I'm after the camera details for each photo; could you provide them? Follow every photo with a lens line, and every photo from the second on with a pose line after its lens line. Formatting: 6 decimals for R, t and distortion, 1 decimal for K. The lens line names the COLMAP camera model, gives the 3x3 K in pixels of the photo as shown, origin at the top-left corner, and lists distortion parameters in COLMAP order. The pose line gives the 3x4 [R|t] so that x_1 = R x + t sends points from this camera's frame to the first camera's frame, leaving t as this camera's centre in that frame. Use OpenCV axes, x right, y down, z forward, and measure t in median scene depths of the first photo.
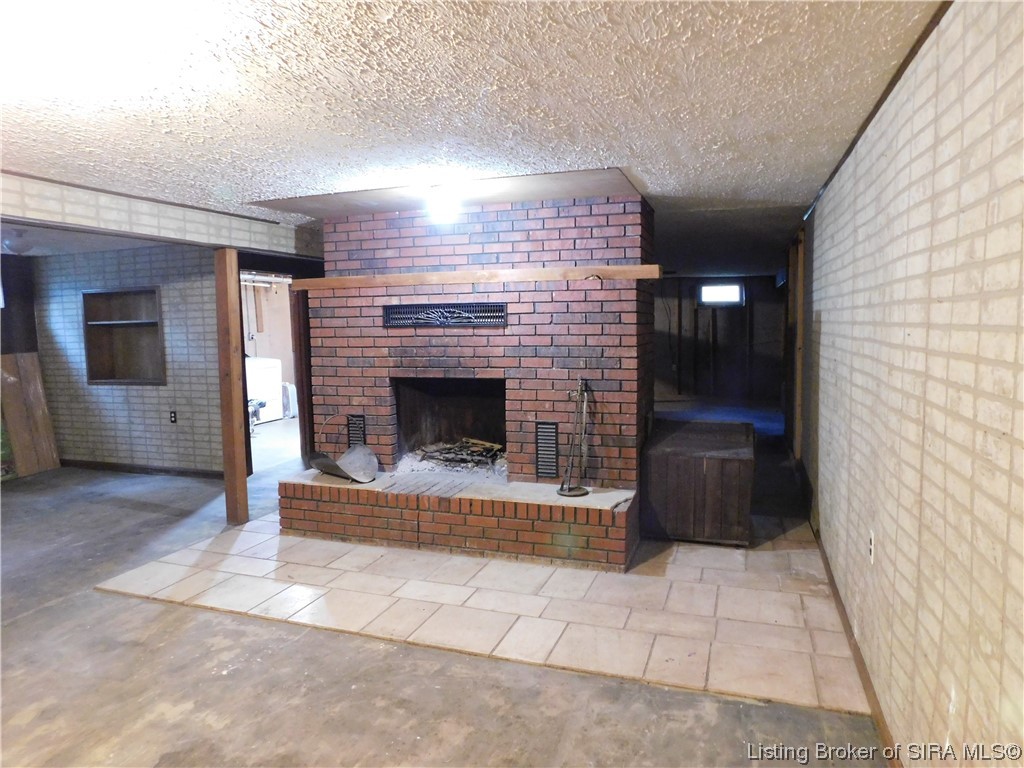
lens RADIAL K [[647.8, 0, 509.4], [0, 647.8, 377.8], [0, 0, 1]] dist [-0.083920, 0.044536]
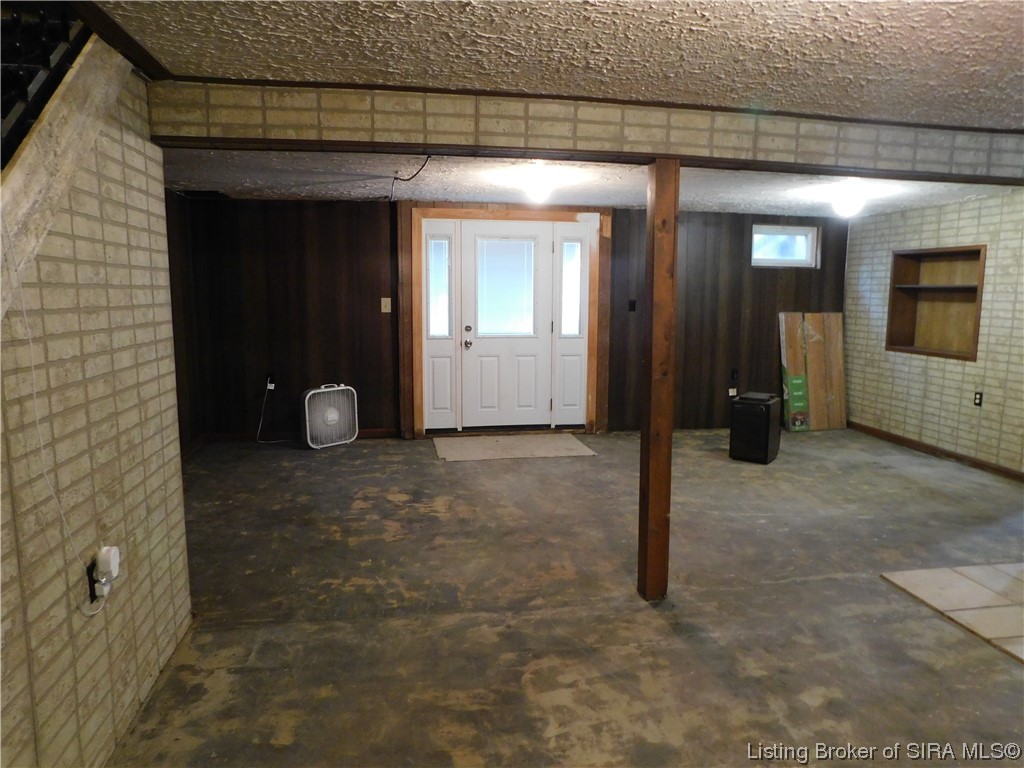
lens RADIAL K [[647.8, 0, 511.9], [0, 647.8, 378.4], [0, 0, 1]] dist [-0.083920, 0.044536]
pose [[0.455872, 0.144878, -0.878175, -0.079702], [-0.096258, 0.988901, 0.113176, -0.000826], [0.884825, 0.032937, 0.464758, 0.048258]]
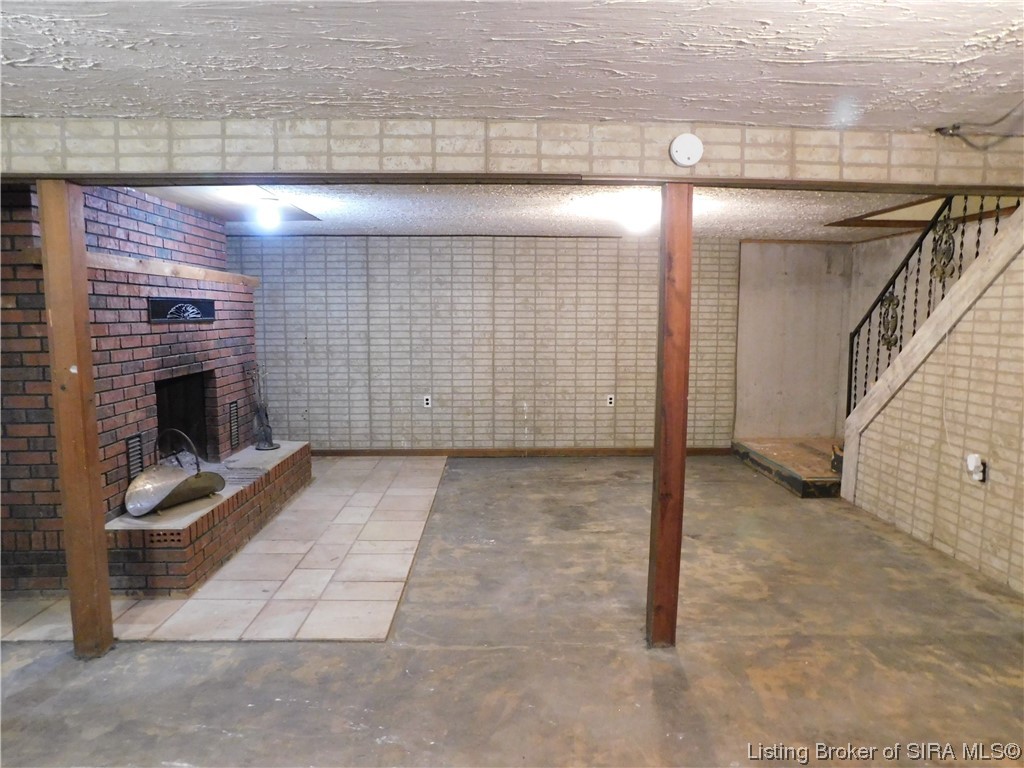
lens RADIAL K [[647.8, 0, 502.3], [0, 647.8, 378.5], [0, 0, 1]] dist [-0.083920, 0.044536]
pose [[-0.308707, -0.080306, 0.947761, -0.821626], [0.086974, 0.989872, 0.112204, -0.042906], [-0.947173, 0.117068, -0.298595, 0.598372]]
